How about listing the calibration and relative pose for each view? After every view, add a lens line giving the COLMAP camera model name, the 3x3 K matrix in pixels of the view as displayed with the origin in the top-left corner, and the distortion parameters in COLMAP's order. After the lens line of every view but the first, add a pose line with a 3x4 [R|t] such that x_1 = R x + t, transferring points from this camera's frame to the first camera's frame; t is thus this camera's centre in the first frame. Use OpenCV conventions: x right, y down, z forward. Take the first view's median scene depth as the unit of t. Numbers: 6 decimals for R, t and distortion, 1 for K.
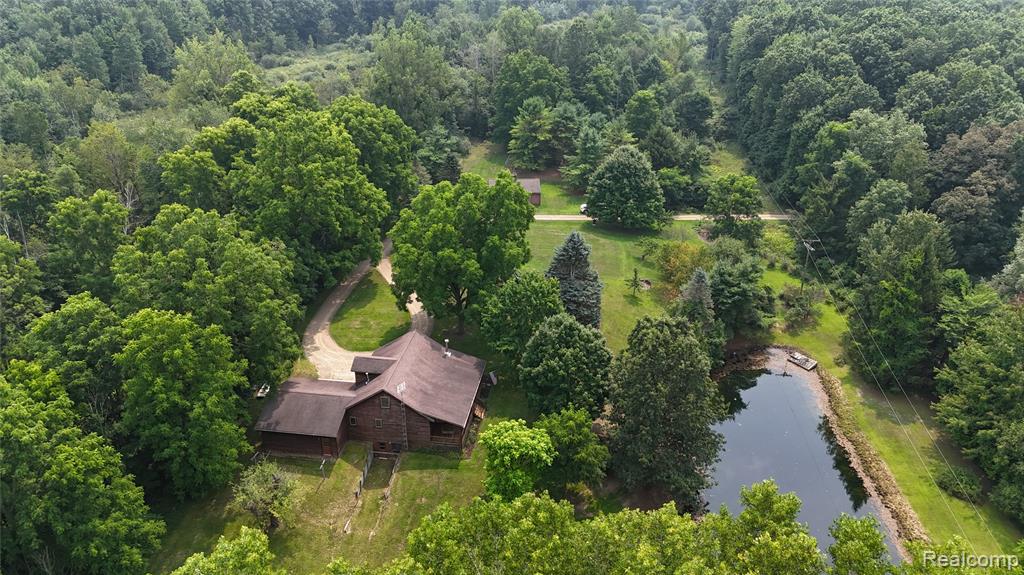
lens RADIAL K [[742.3, 0, 510.0], [0, 742.3, 289.0], [0, 0, 1]] dist [0.083900, -0.089966]
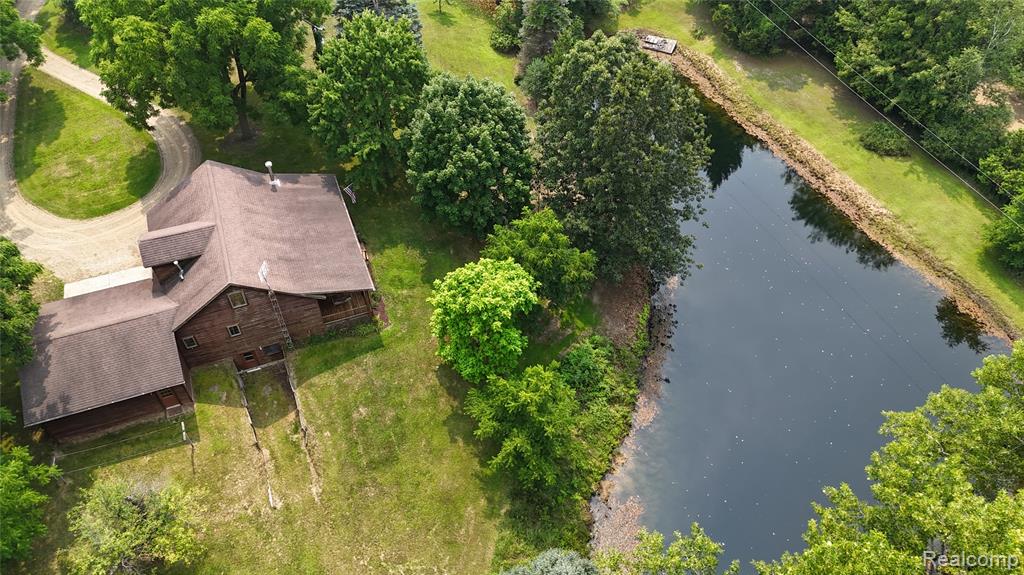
lens RADIAL K [[742.3, 0, 510.0], [0, 742.3, 289.0], [0, 0, 1]] dist [0.083900, -0.089966]
pose [[0.871826, -0.366482, 0.324976, -0.136380], [0.216313, 0.883337, 0.415842, -0.050404], [-0.439462, -0.292246, 0.849391, 0.308199]]
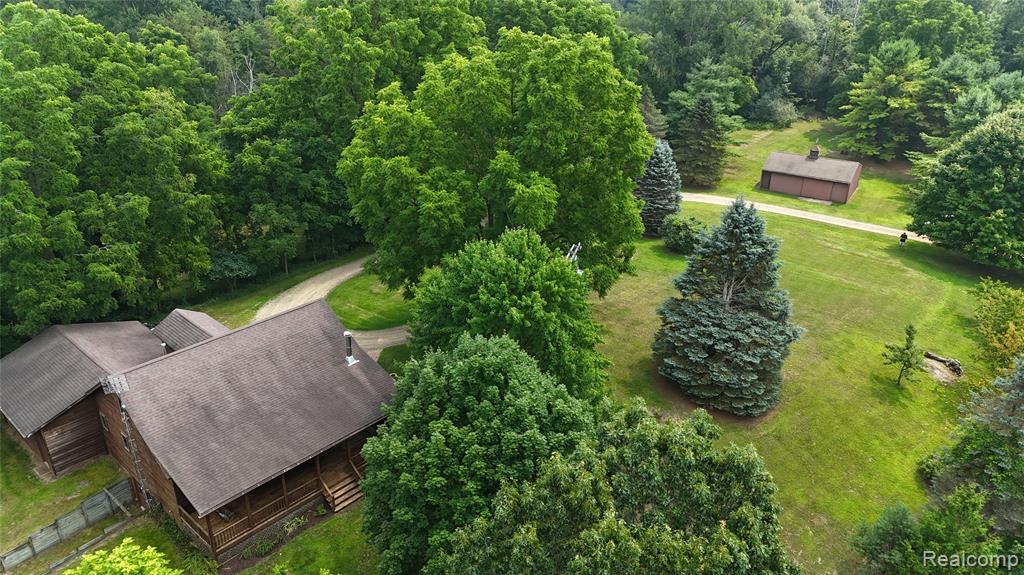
lens RADIAL K [[742.3, 0, 510.0], [0, 742.3, 289.0], [0, 0, 1]] dist [0.083900, -0.089966]
pose [[0.827557, 0.243382, -0.505880, 0.224088], [-0.255599, 0.965666, 0.046461, -0.009180], [0.499818, 0.090853, 0.861352, 0.553820]]
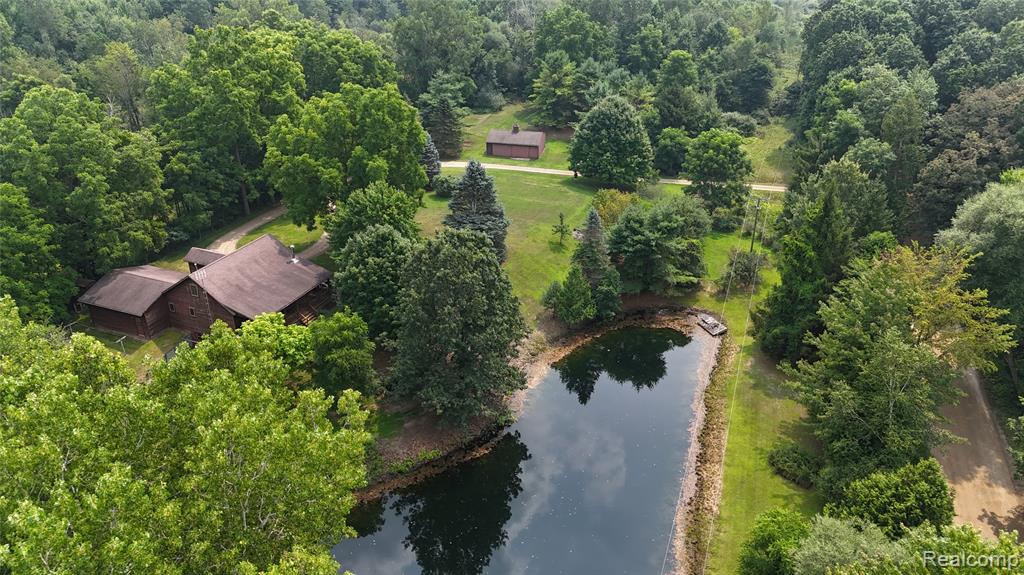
lens RADIAL K [[742.3, 0, 510.0], [0, 742.3, 289.0], [0, 0, 1]] dist [0.083900, -0.089966]
pose [[0.970112, 0.110905, -0.215831, 0.369484], [-0.110645, 0.993771, 0.013324, 0.072102], [0.215964, 0.010954, 0.976340, 0.086113]]
